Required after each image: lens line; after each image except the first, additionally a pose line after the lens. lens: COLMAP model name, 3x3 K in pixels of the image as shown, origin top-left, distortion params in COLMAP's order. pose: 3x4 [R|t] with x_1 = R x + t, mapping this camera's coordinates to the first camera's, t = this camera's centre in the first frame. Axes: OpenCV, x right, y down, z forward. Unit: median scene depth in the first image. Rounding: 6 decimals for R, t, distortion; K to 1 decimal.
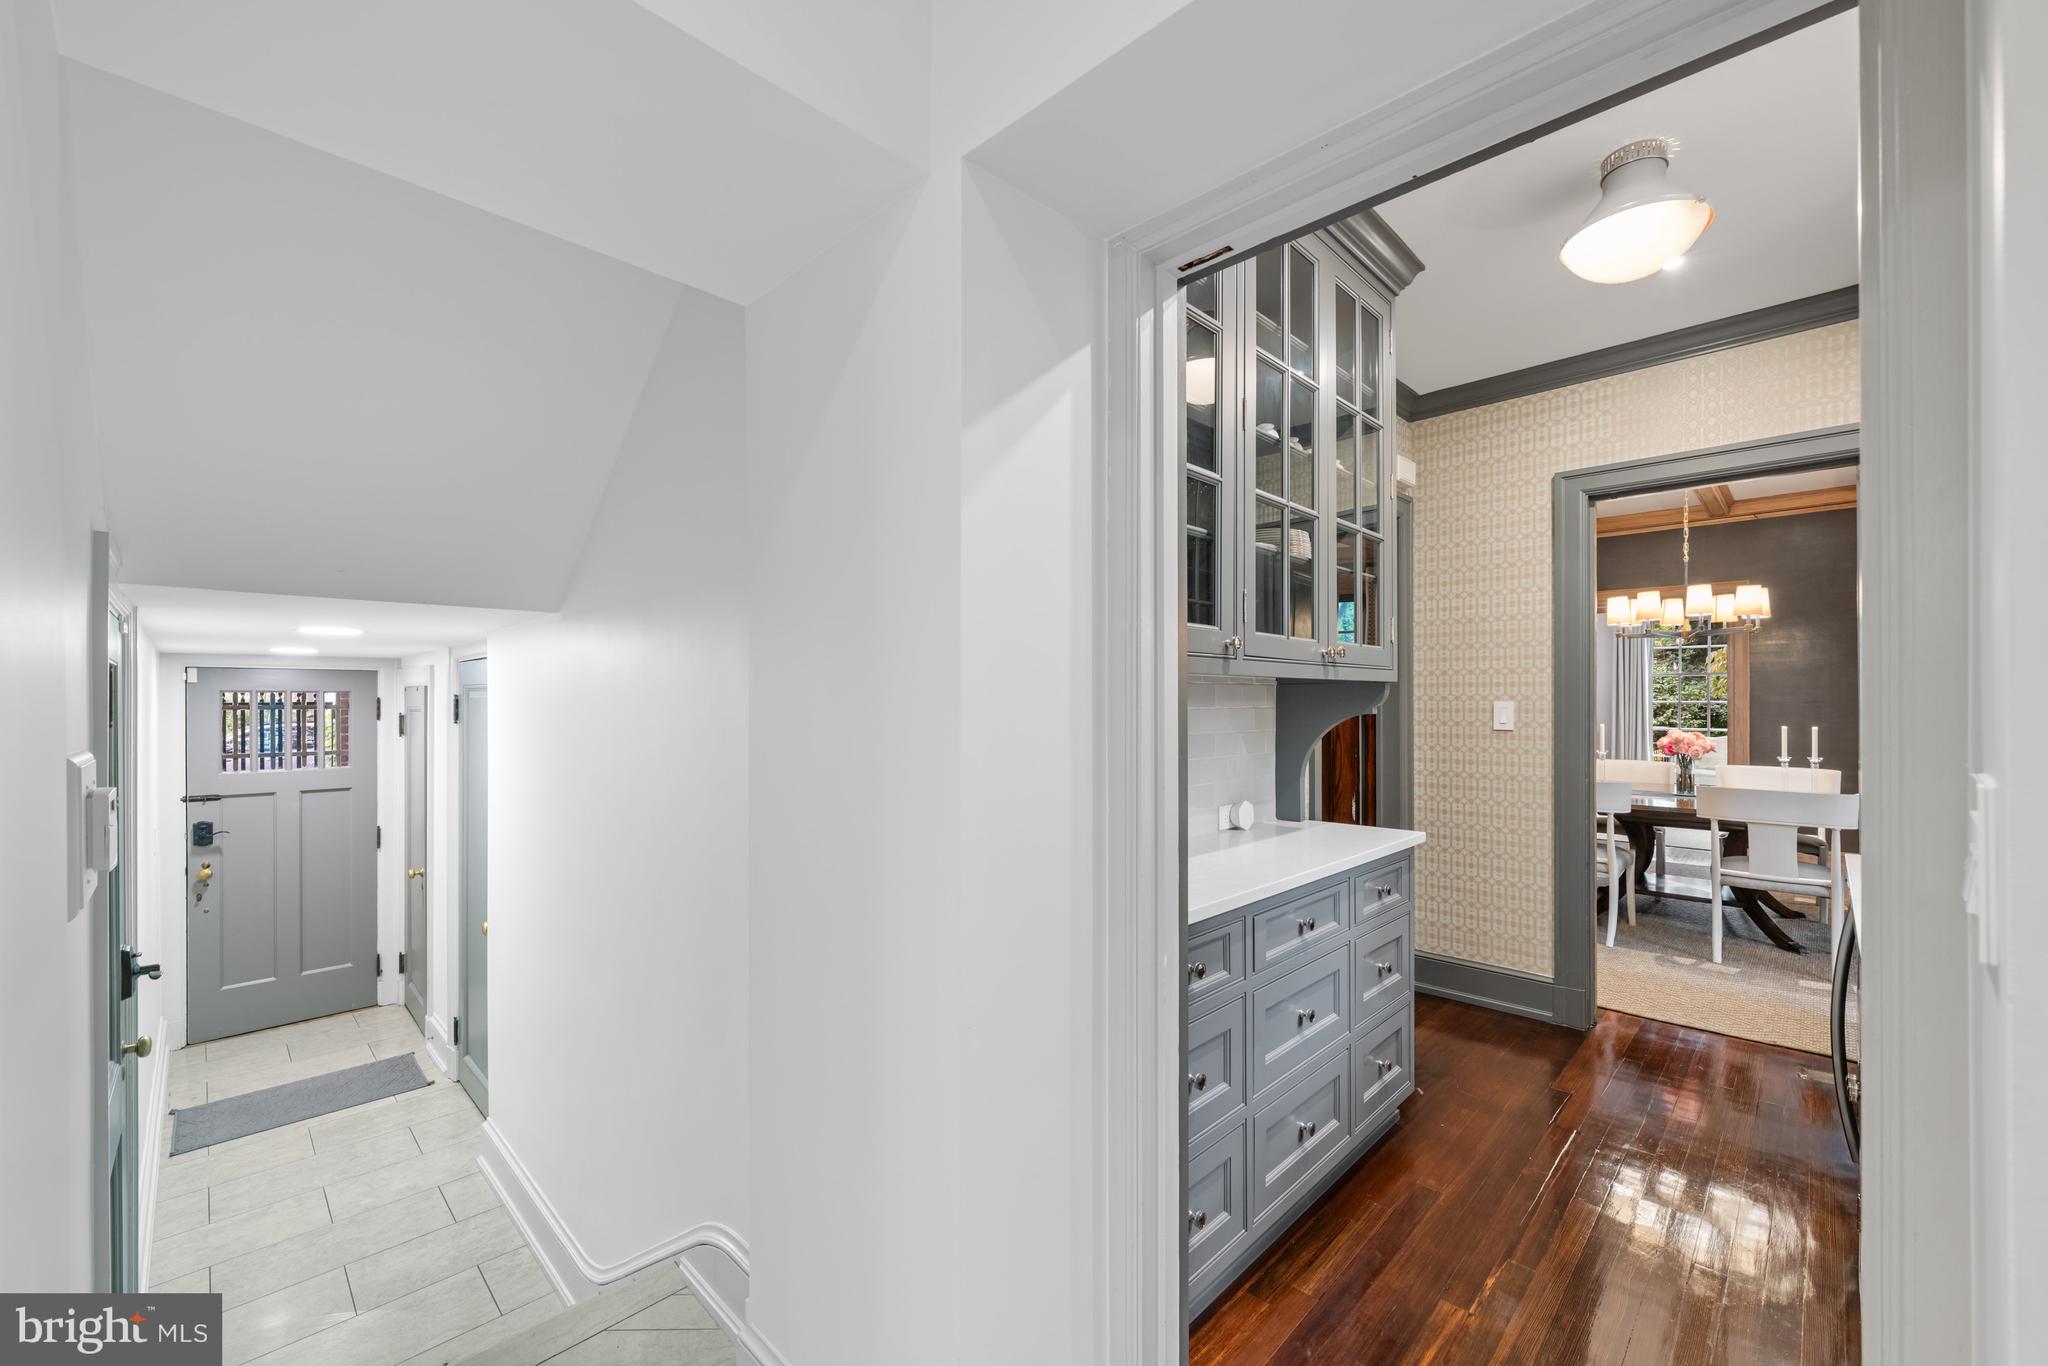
lens RADIAL K [[813.3, 0, 1022.4], [0, 813.3, 688.3], [0, 0, 1]] dist [-0.001554, -0.000193]
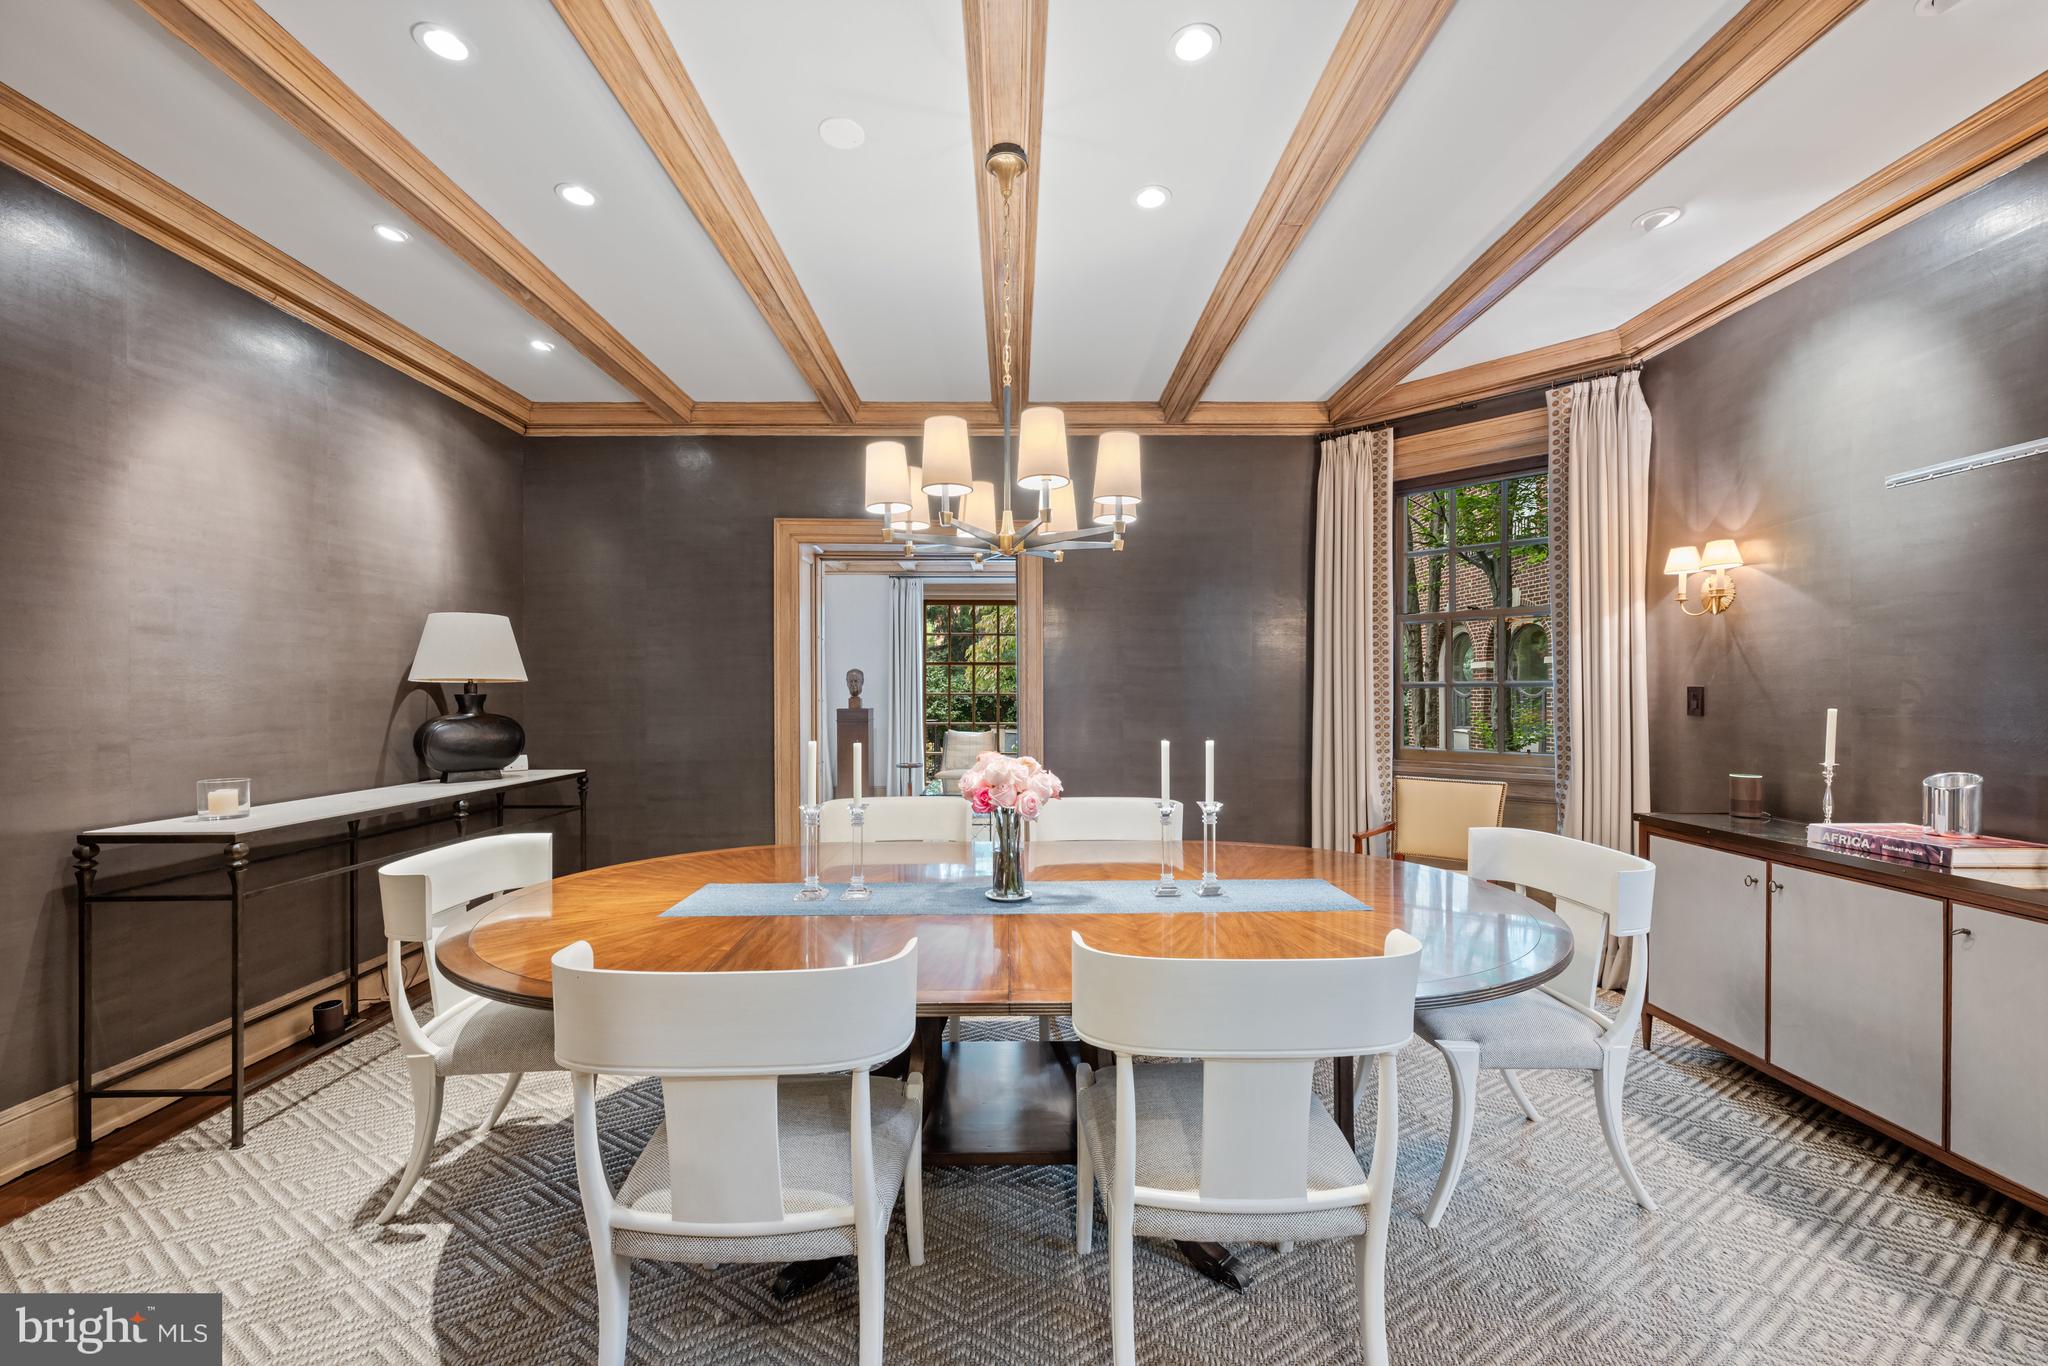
lens RADIAL K [[813.3, 0, 1022.4], [0, 813.3, 688.3], [0, 0, 1]] dist [-0.001554, -0.000193]
pose [[0.706414, -0.003486, 0.707791, 0.473086], [-0.000772, 0.999983, 0.005695, 0.011697], [-0.707799, -0.004570, 0.706399, 0.637619]]
